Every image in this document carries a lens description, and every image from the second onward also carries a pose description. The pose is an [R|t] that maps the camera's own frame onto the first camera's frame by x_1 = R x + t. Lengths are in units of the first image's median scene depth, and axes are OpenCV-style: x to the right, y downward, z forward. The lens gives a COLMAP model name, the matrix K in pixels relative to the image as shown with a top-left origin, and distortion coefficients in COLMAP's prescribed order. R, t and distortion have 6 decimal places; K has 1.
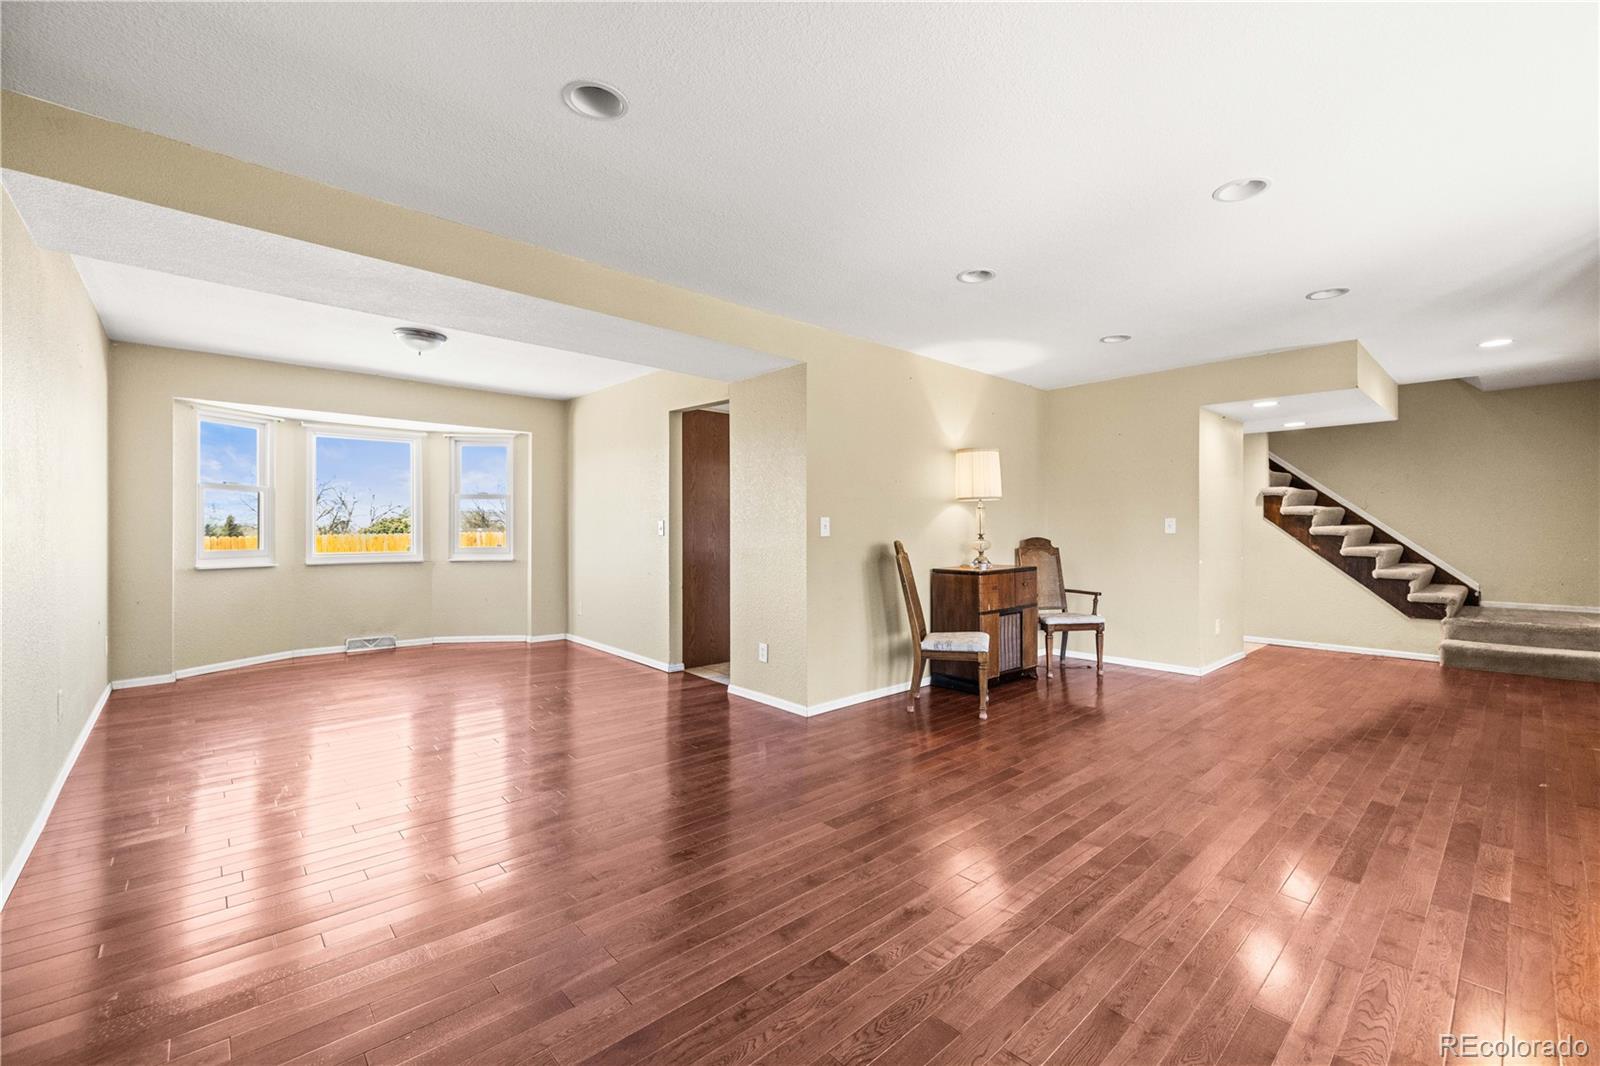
lens RADIAL K [[669.4, 0, 803.6], [0, 669.4, 527.7], [0, 0, 1]] dist [0.000073, 0.000008]
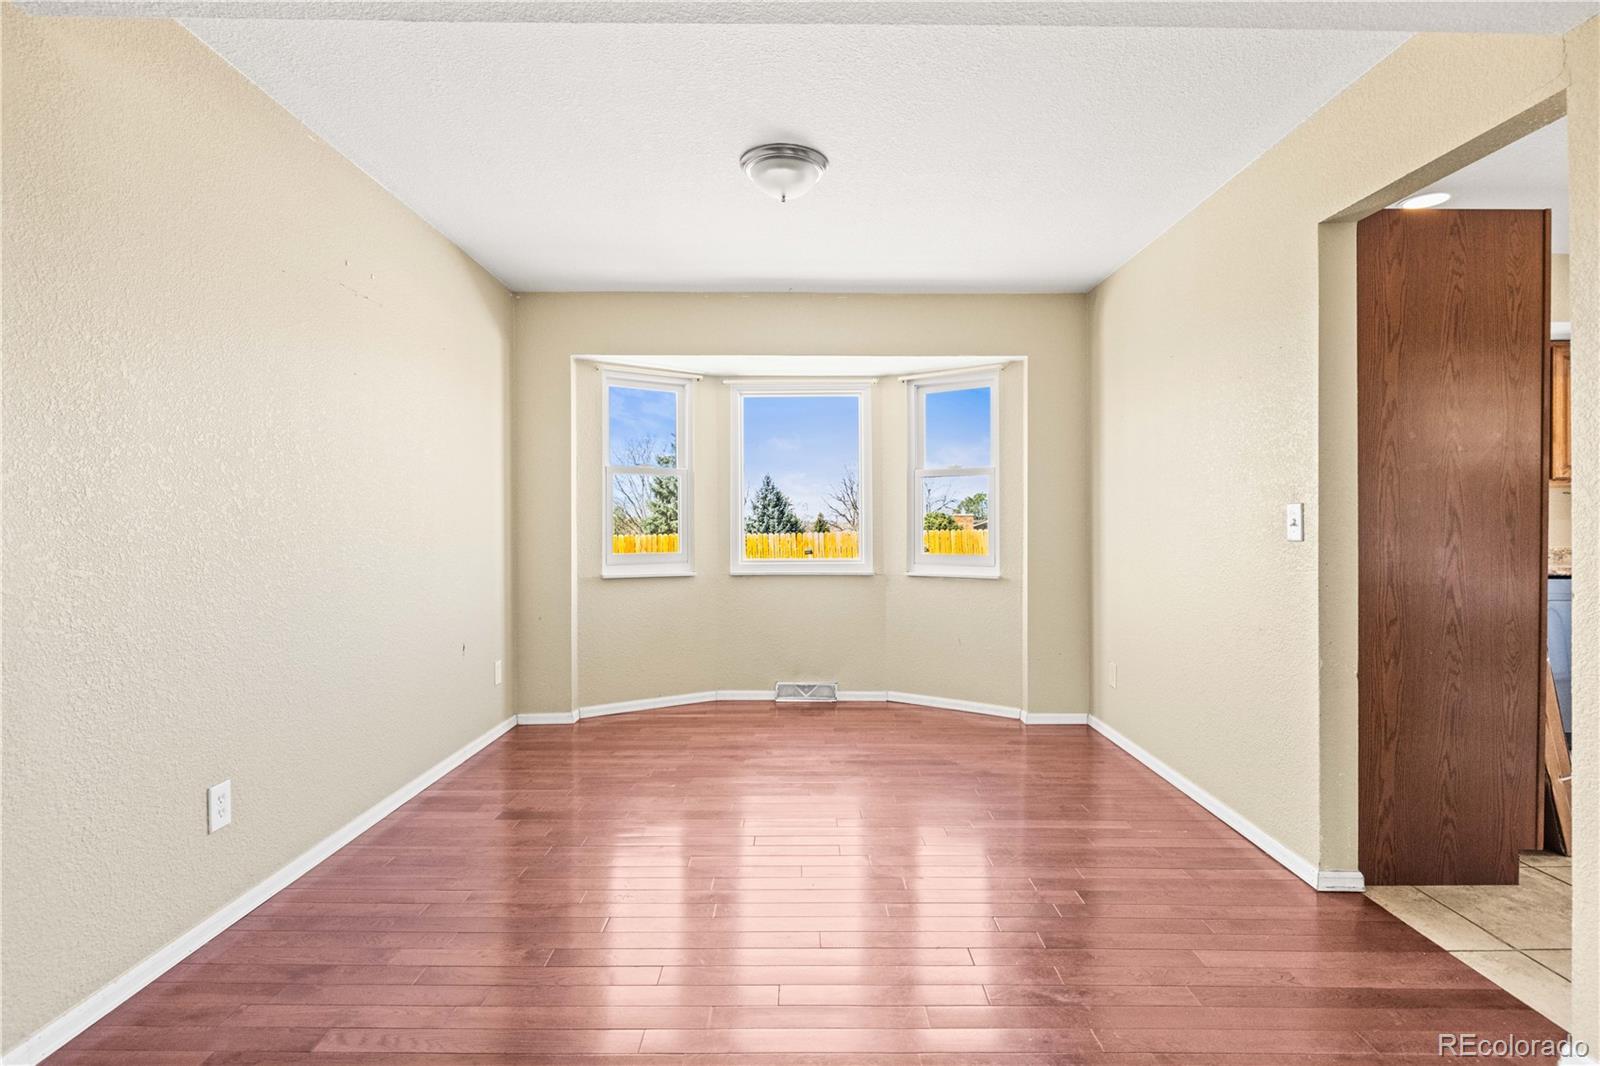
lens RADIAL K [[817.0, 0, 803.7], [0, 817.0, 524.2], [0, 0, 1]] dist [0.004457, 0.000270]
pose [[0.747044, -0.001539, -0.664773, -0.093707], [0.002086, 0.999998, 0.000029, 0.001106], [0.664772, -0.001408, 0.747045, 0.386306]]
